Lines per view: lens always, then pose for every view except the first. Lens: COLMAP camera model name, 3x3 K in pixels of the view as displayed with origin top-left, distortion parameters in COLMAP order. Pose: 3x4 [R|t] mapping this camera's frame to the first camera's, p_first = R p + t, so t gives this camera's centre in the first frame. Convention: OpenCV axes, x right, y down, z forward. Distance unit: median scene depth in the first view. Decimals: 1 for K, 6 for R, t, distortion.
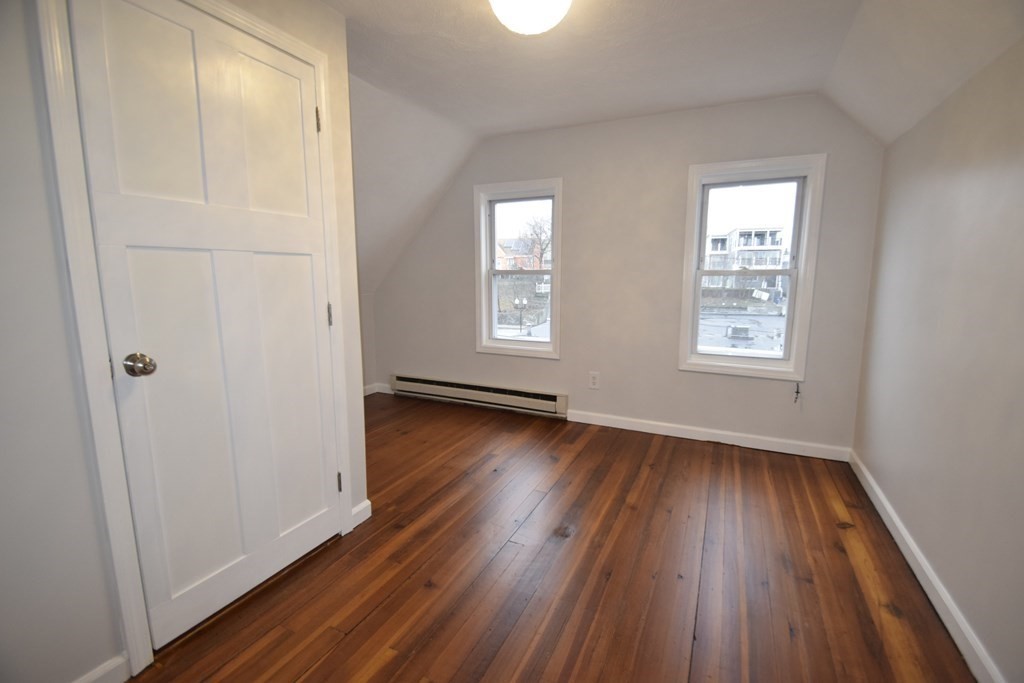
lens RADIAL K [[446.0, 0, 518.3], [0, 446.0, 351.9], [0, 0, 1]] dist [-0.013059, -0.000681]
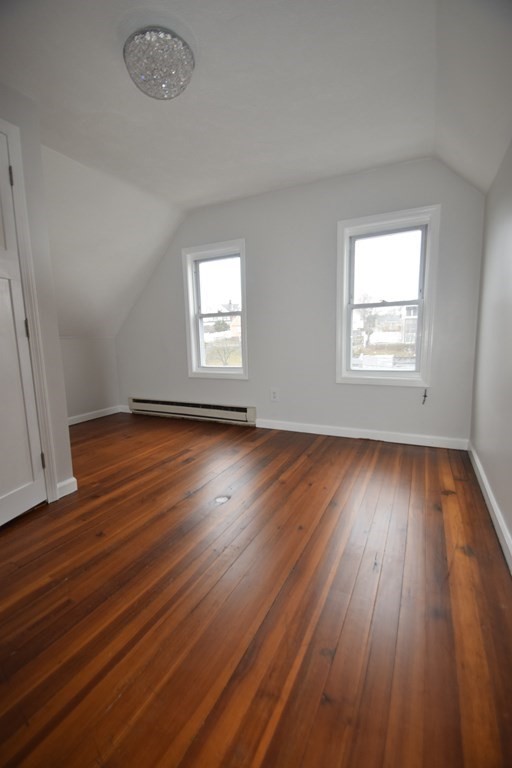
lens RADIAL K [[334.5, 0, 251.7], [0, 334.5, 396.4], [0, 0, 1]] dist [-0.013059, -0.000681]
pose [[0.999312, -0.020174, -0.031106, 0.158467], [0.020162, 0.999796, -0.000682, 0.079575], [0.031113, 0.000054, 0.999516, 0.033585]]
